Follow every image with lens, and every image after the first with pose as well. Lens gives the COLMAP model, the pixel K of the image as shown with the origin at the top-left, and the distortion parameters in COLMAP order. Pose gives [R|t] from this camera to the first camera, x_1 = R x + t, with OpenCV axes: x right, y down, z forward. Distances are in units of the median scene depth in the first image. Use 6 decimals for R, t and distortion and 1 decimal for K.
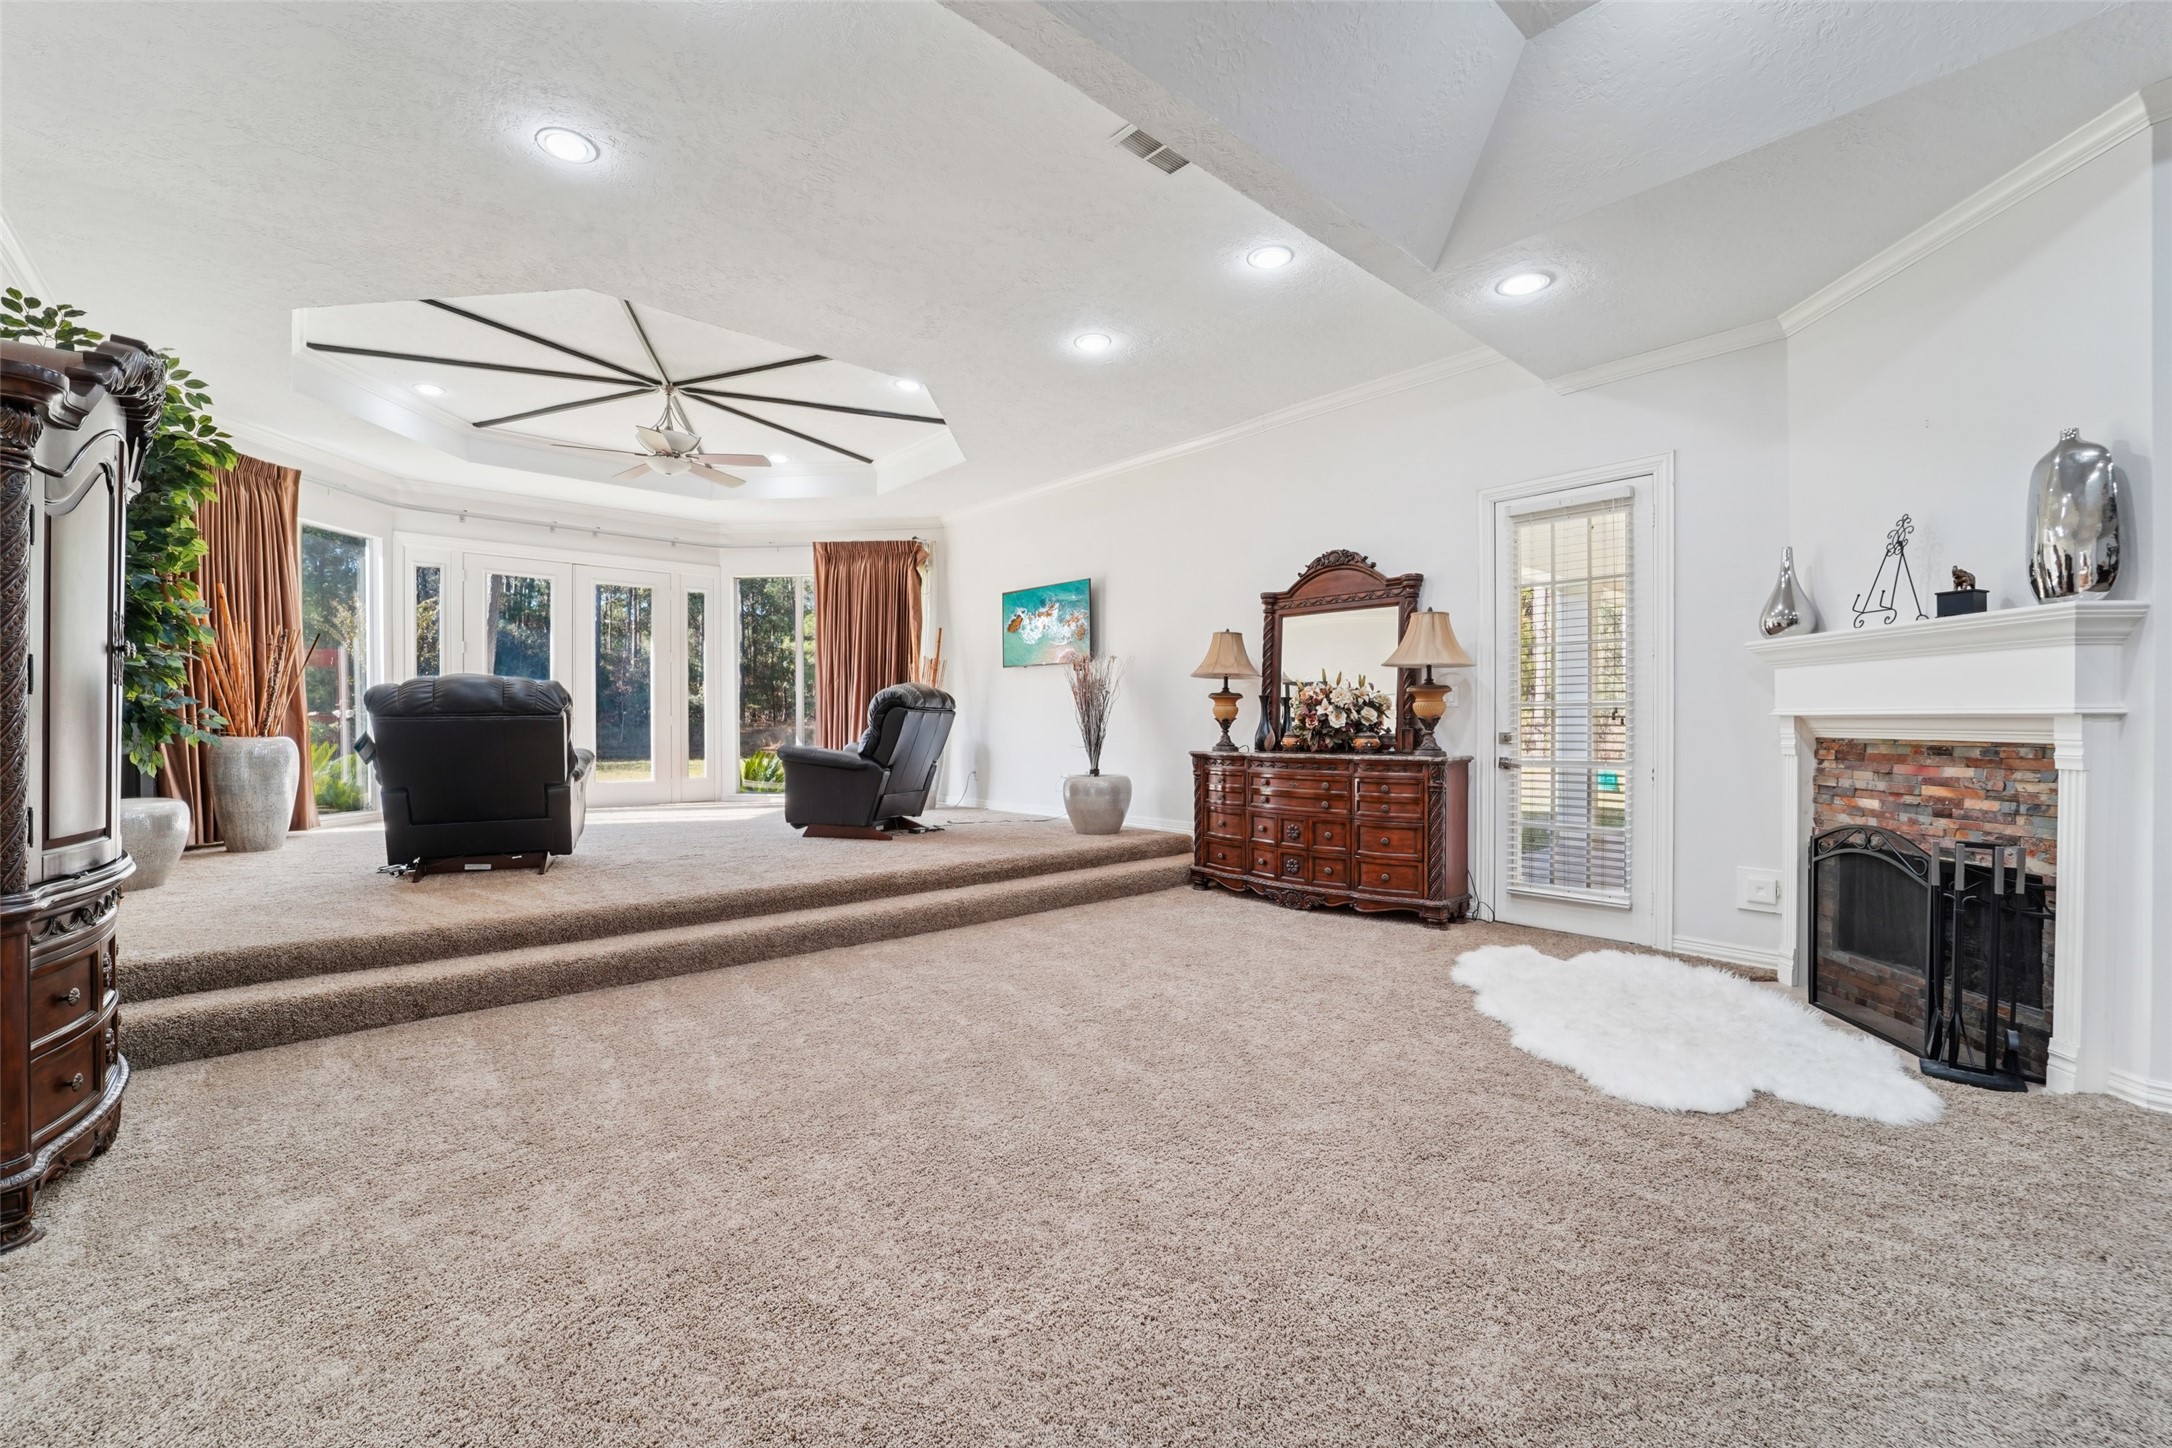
lens RADIAL K [[893.0, 0, 1073.7], [0, 893.0, 727.5], [0, 0, 1]] dist [-0.022393, 0.000239]
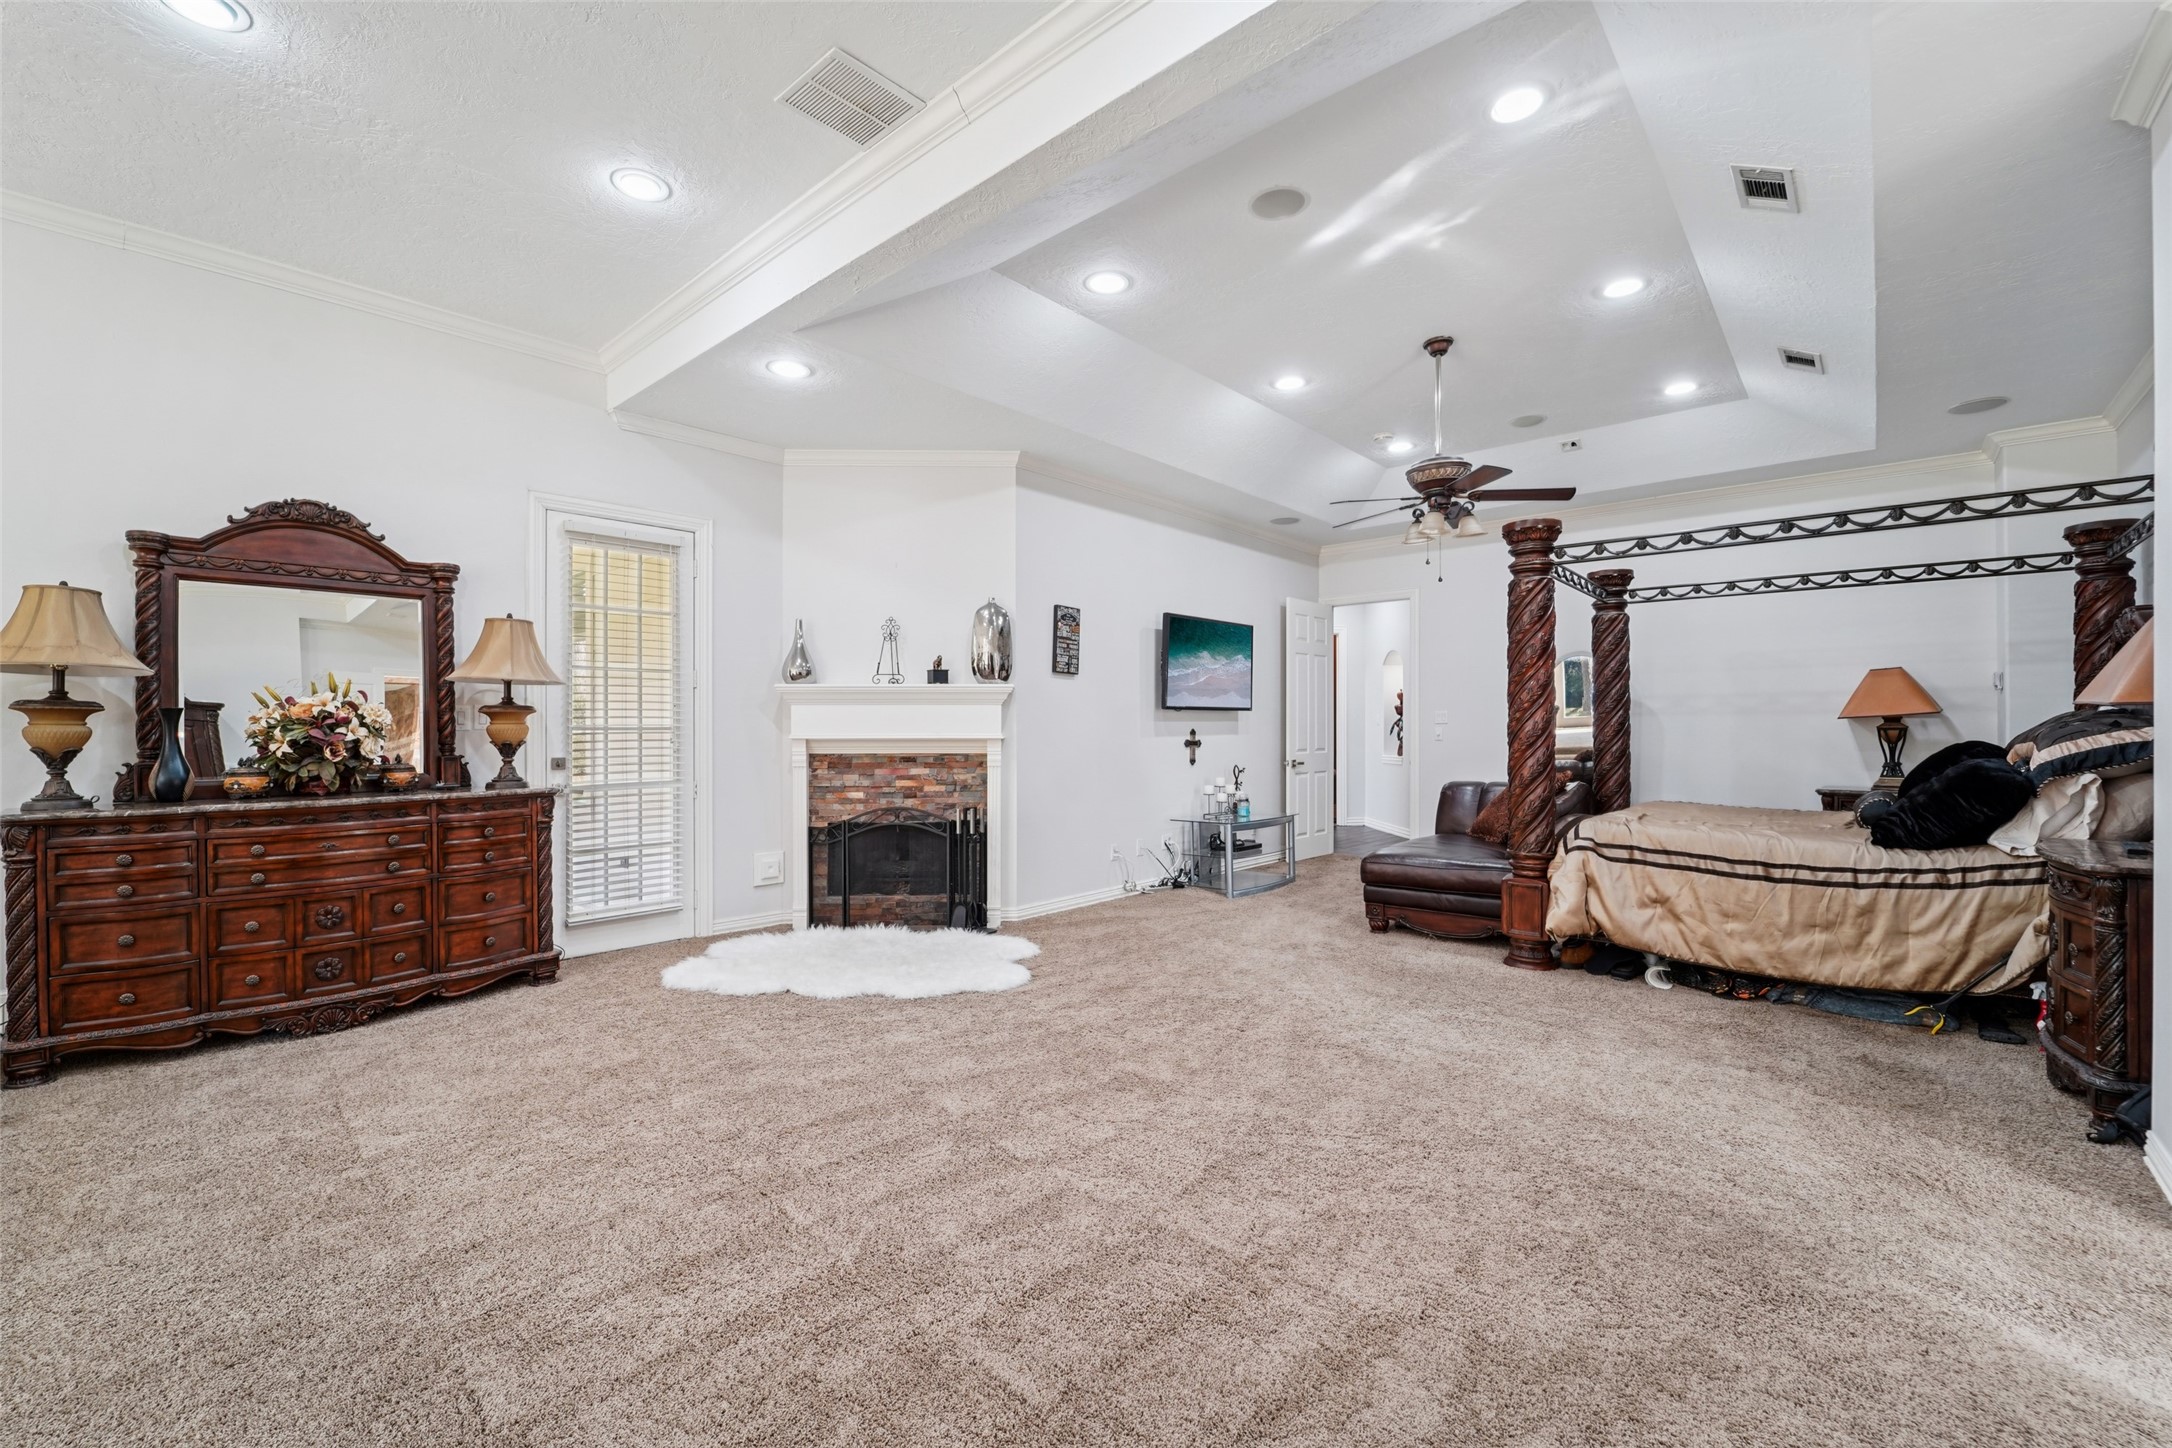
lens RADIAL K [[891.4, 0, 1083.3], [0, 891.4, 735.3], [0, 0, 1]] dist [-0.019491, 0.000358]
pose [[-0.112873, -0.005680, 0.993593, -0.624574], [0.010497, 0.999921, 0.006908, -0.023121], [-0.993554, 0.011210, -0.112804, 0.680465]]
